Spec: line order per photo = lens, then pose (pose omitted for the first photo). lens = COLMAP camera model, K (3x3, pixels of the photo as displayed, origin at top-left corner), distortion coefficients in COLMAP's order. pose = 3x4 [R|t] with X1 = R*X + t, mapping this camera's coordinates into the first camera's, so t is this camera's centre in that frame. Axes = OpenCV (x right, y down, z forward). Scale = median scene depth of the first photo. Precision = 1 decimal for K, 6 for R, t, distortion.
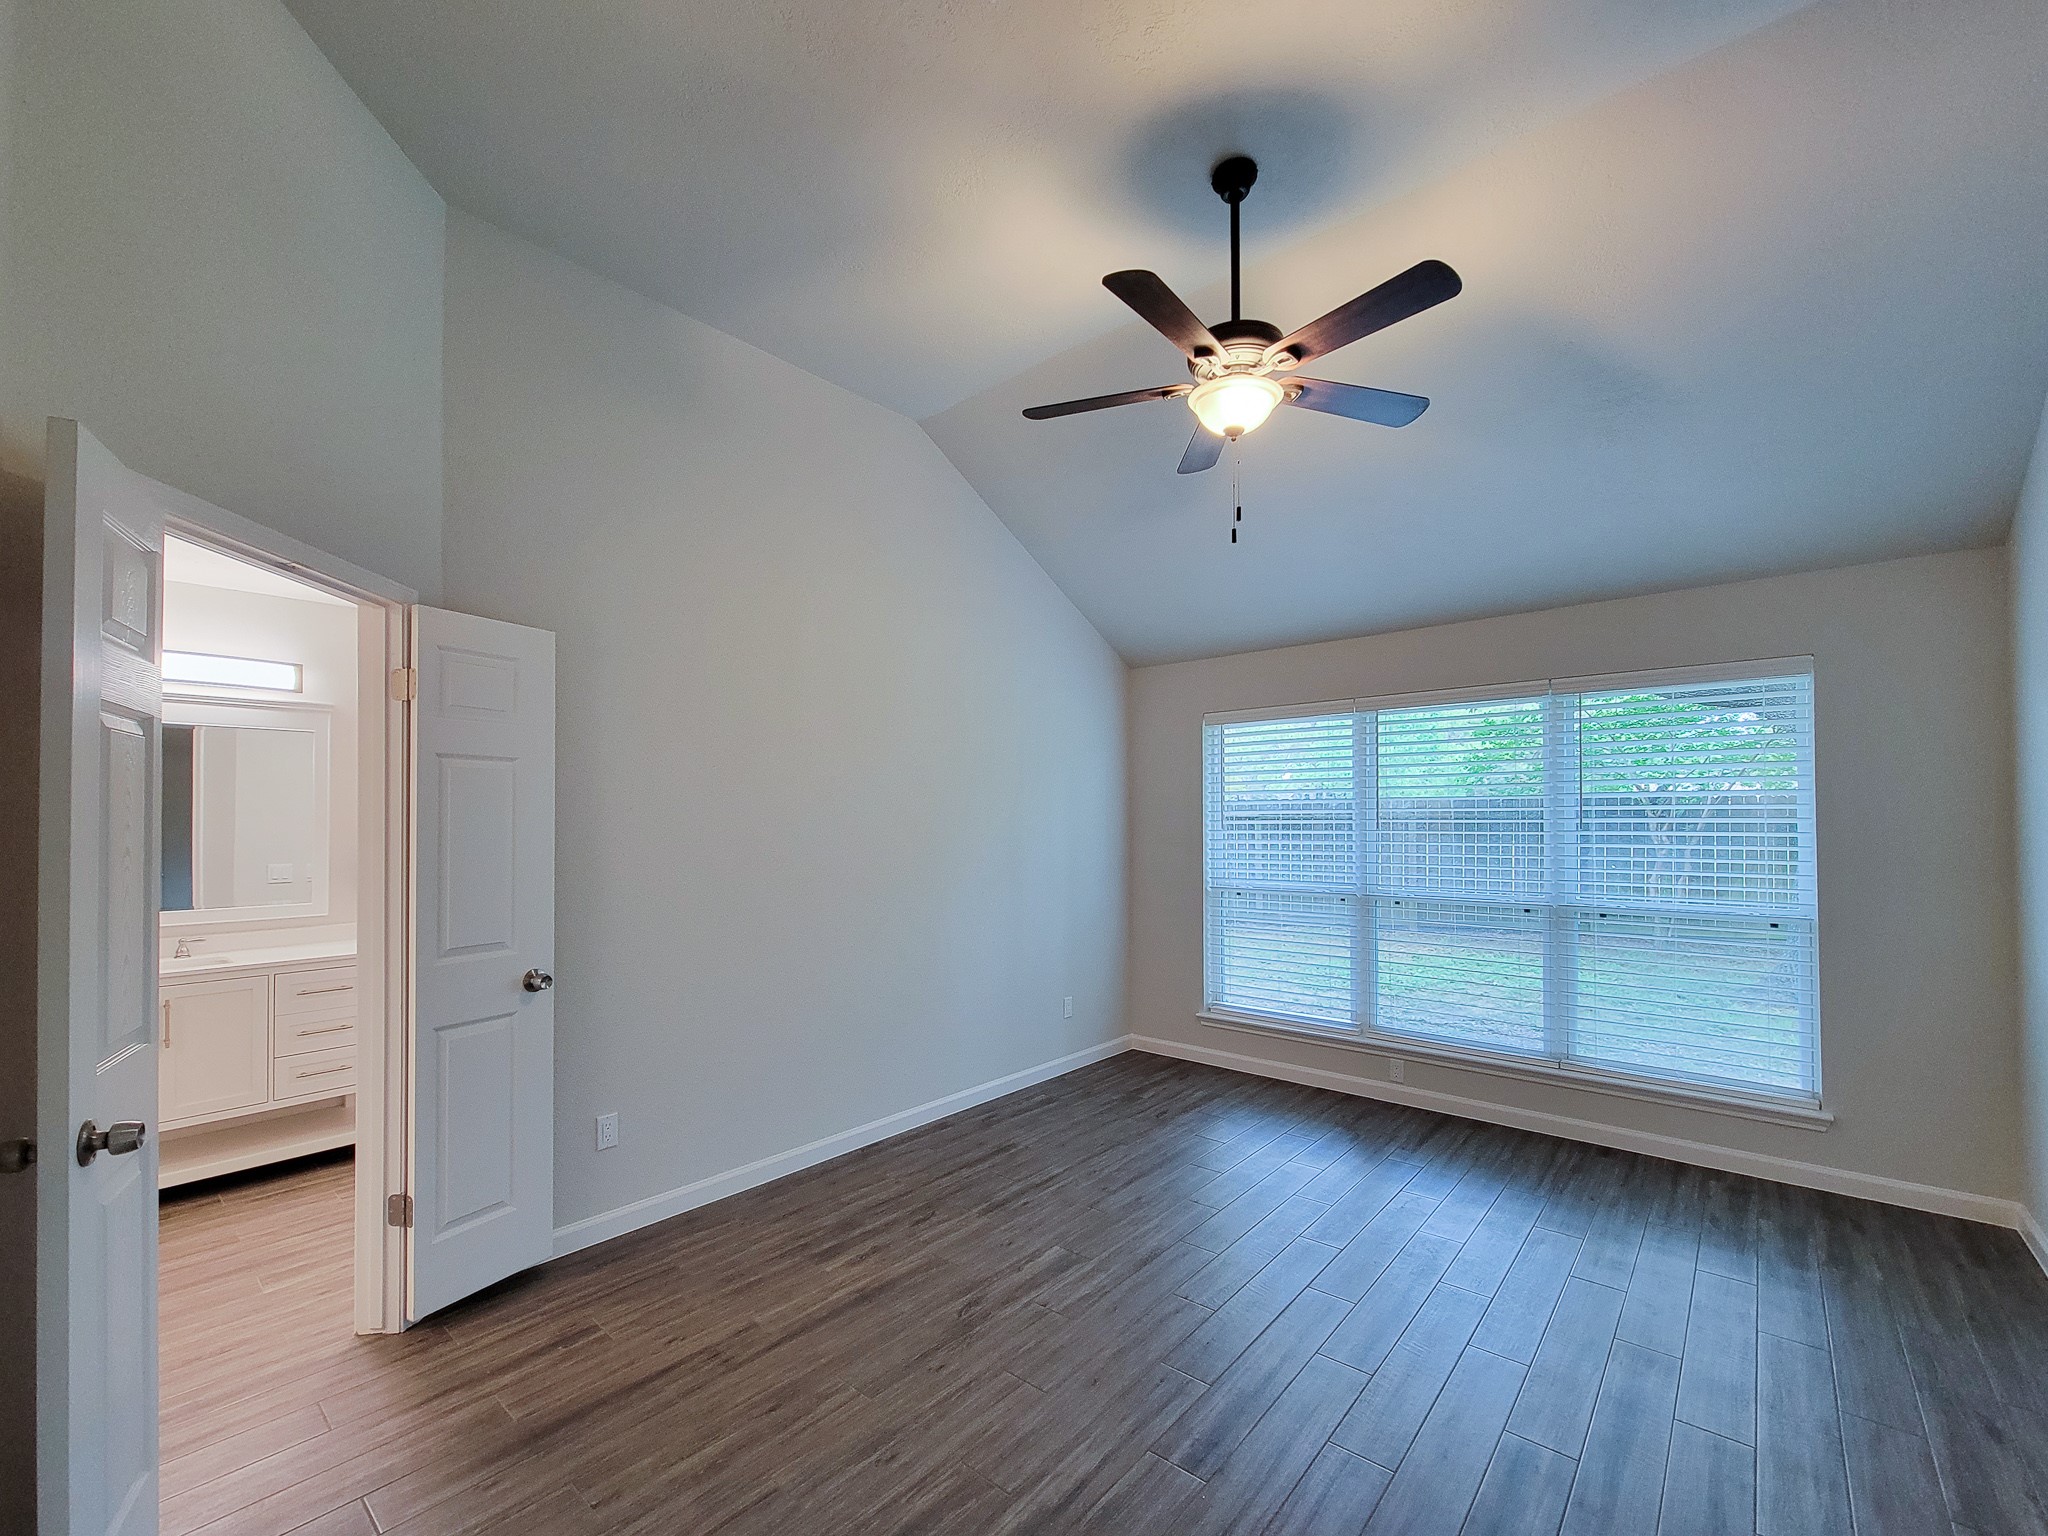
lens RADIAL K [[852.7, 0, 1026.6], [0, 852.7, 807.0], [0, 0, 1]] dist [0.000618, -0.000166]
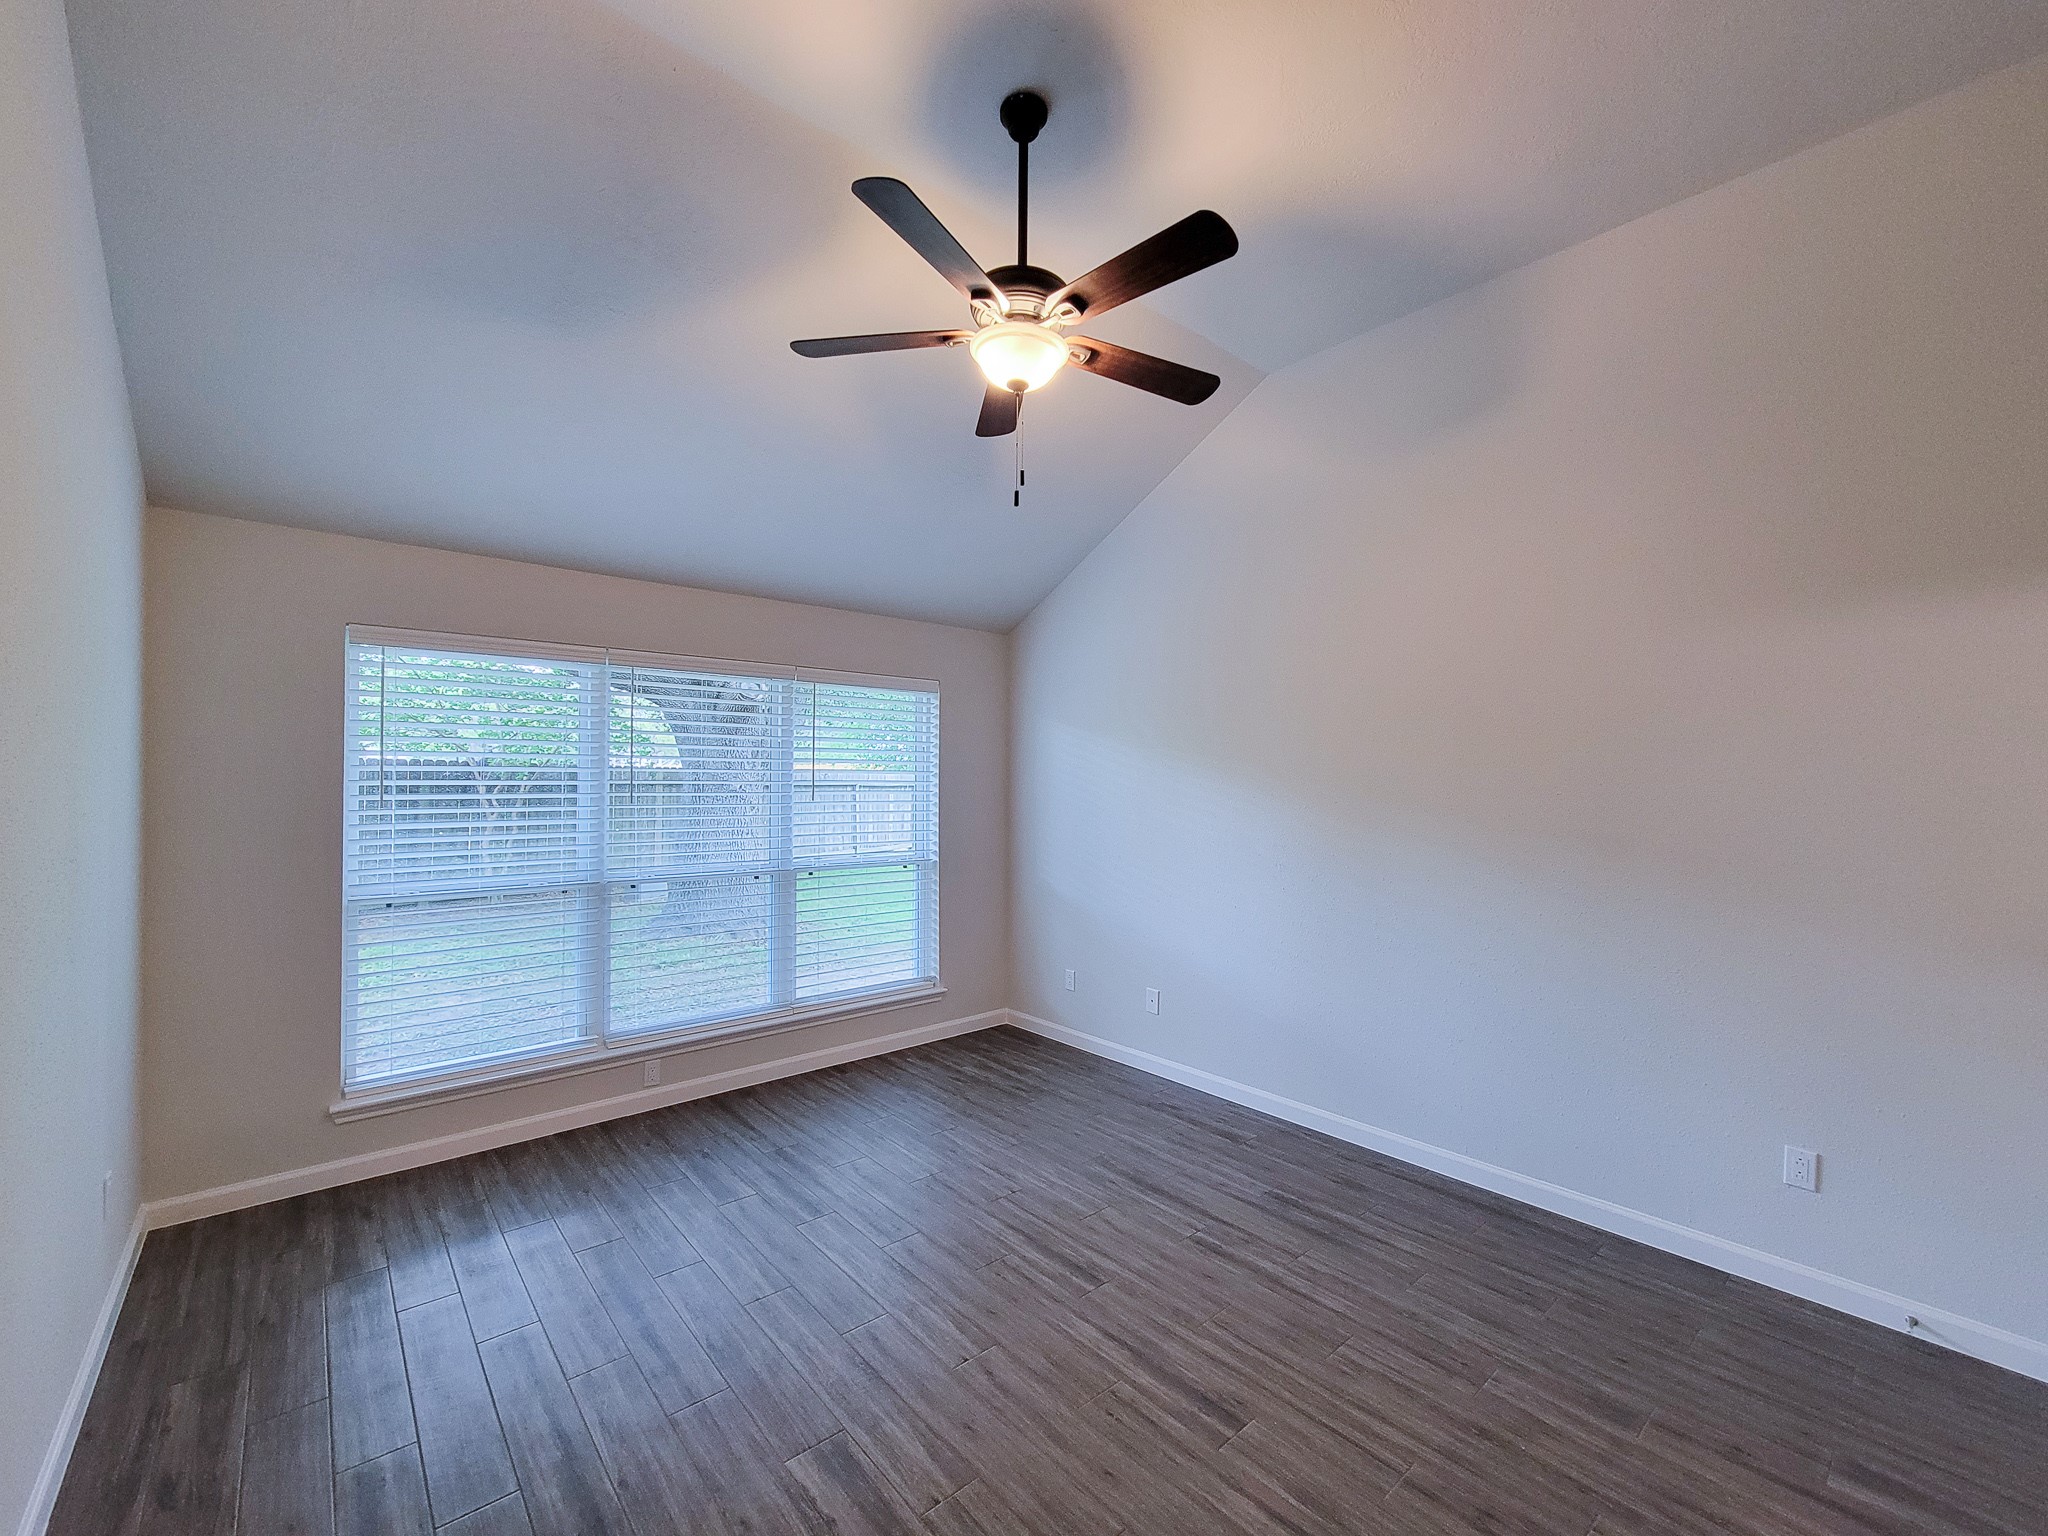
lens RADIAL K [[832.2, 0, 1031.4], [0, 832.2, 778.1], [0, 0, 1]] dist [-0.001305, -0.000779]
pose [[0.147477, 0.005872, 0.989048, -0.426604], [-0.020804, 0.999780, -0.002833, -0.007309], [-0.988847, -0.020158, 0.147566, 0.551525]]
